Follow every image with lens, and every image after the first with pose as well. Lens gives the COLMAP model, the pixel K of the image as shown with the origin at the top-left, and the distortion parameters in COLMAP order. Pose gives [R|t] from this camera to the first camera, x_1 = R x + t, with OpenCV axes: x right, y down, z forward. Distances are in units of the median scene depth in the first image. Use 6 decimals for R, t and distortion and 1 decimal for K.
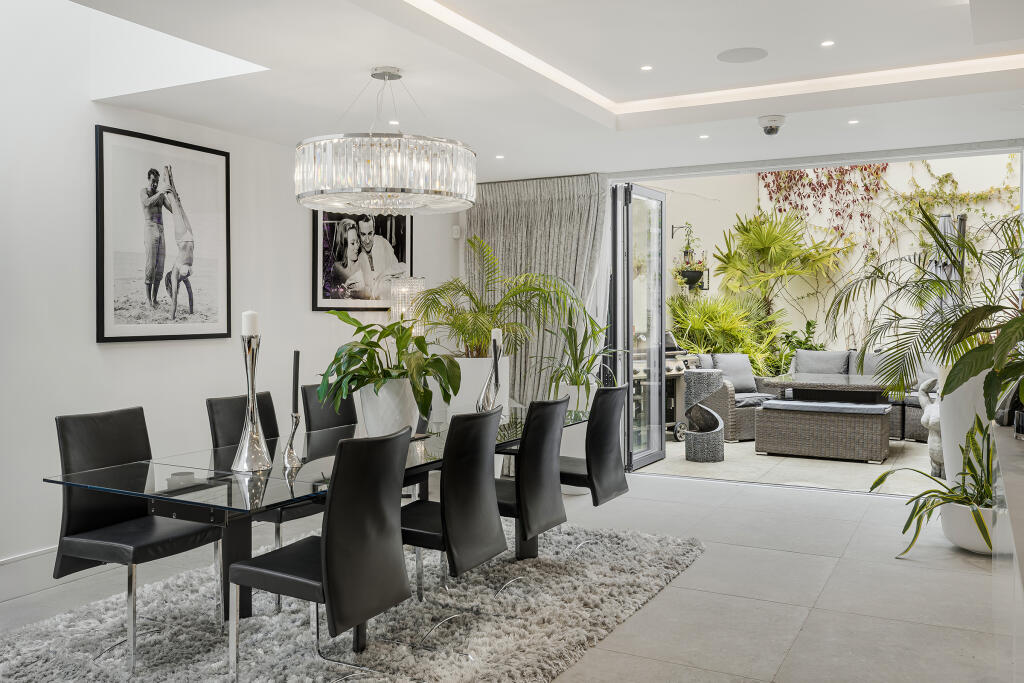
lens RADIAL K [[884.6, 0, 514.3], [0, 884.6, 315.5], [0, 0, 1]] dist [0.006530, 0.004842]
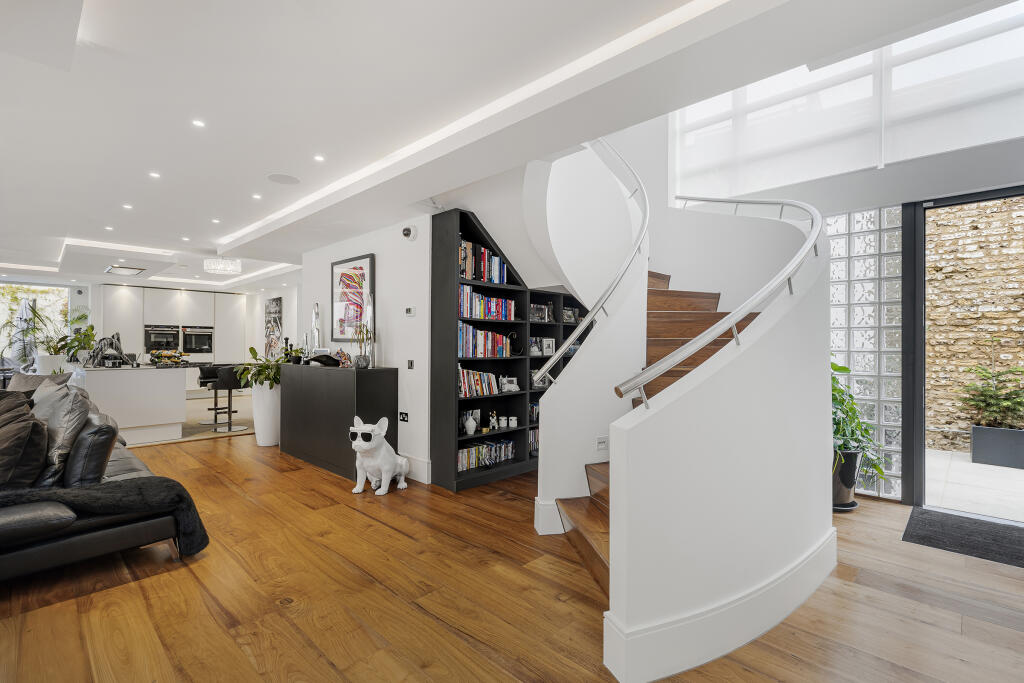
lens RADIAL K [[466.7, 0, 512.0], [0, 466.7, 341.5], [0, 0, 1]] dist [0.000485, 0.000193]
pose [[0.274488, 0.010810, 0.961530, -0.678107], [-0.001668, 0.999941, -0.010766, 0.022362], [-0.961589, 0.001352, 0.274490, -1.124226]]
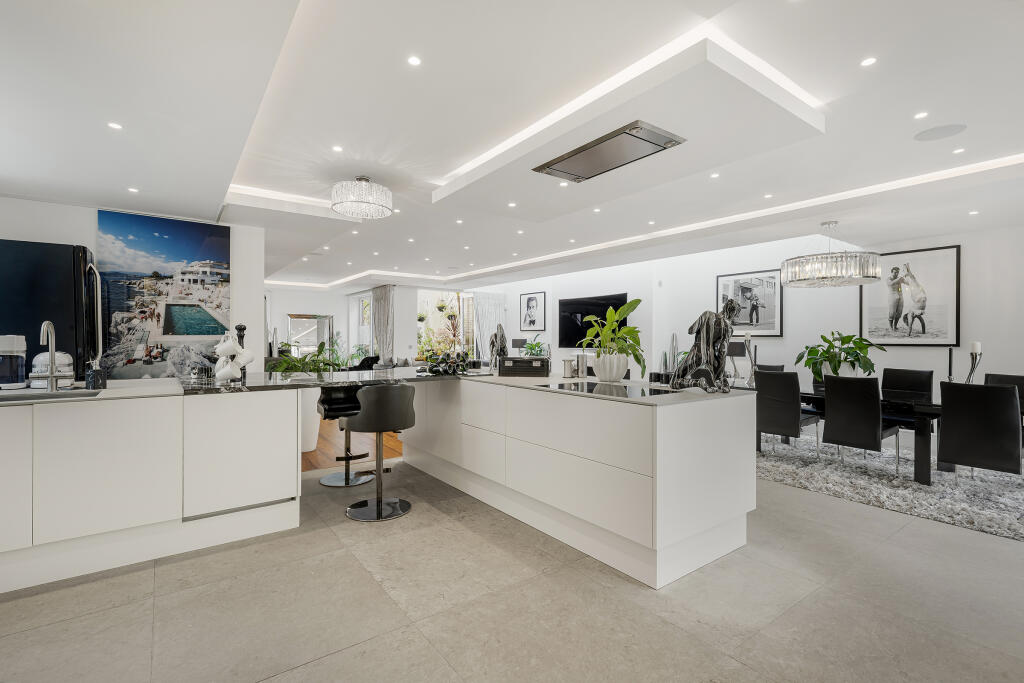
lens RADIAL K [[455.6, 0, 512.0], [0, 455.6, 341.5], [0, 0, 1]] dist [0.001861, 0.000477]
pose [[-0.431637, 0.010842, -0.901982, 0.973527], [-0.002985, 0.999905, 0.013448, 0.004533], [0.902043, 0.008497, -0.431563, 0.612650]]
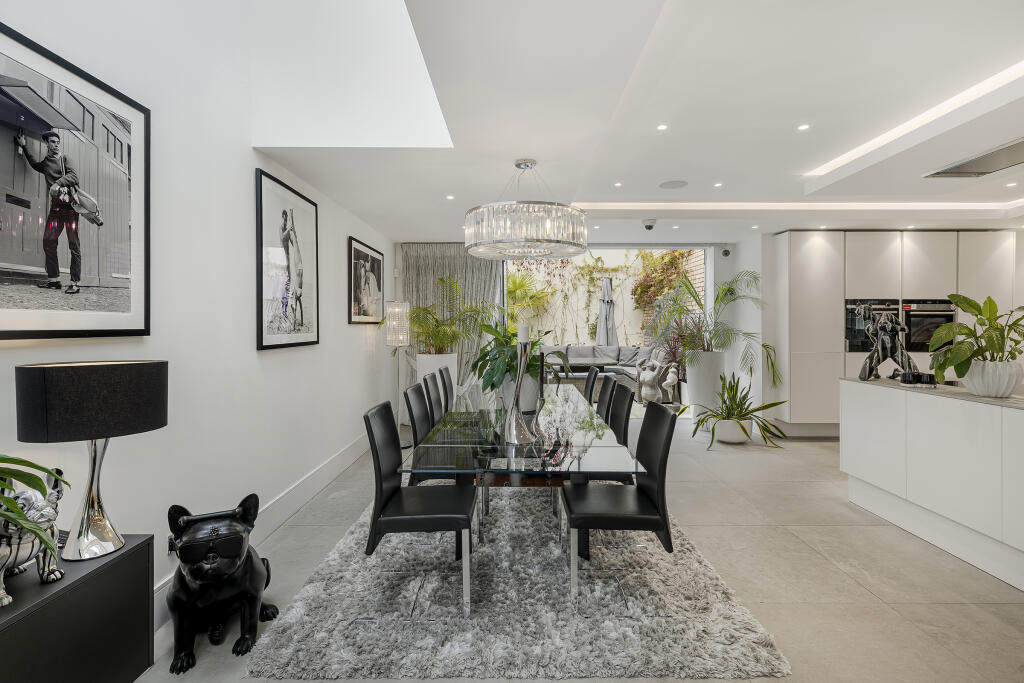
lens RADIAL K [[486.5, 0, 518.7], [0, 486.5, 327.0], [0, 0, 1]] dist [-0.002151, -0.000127]
pose [[0.880813, 0.000552, 0.473464, -0.425069], [-0.001036, 0.999999, 0.000761, -0.001531], [-0.473463, -0.001161, 0.880813, 0.230988]]
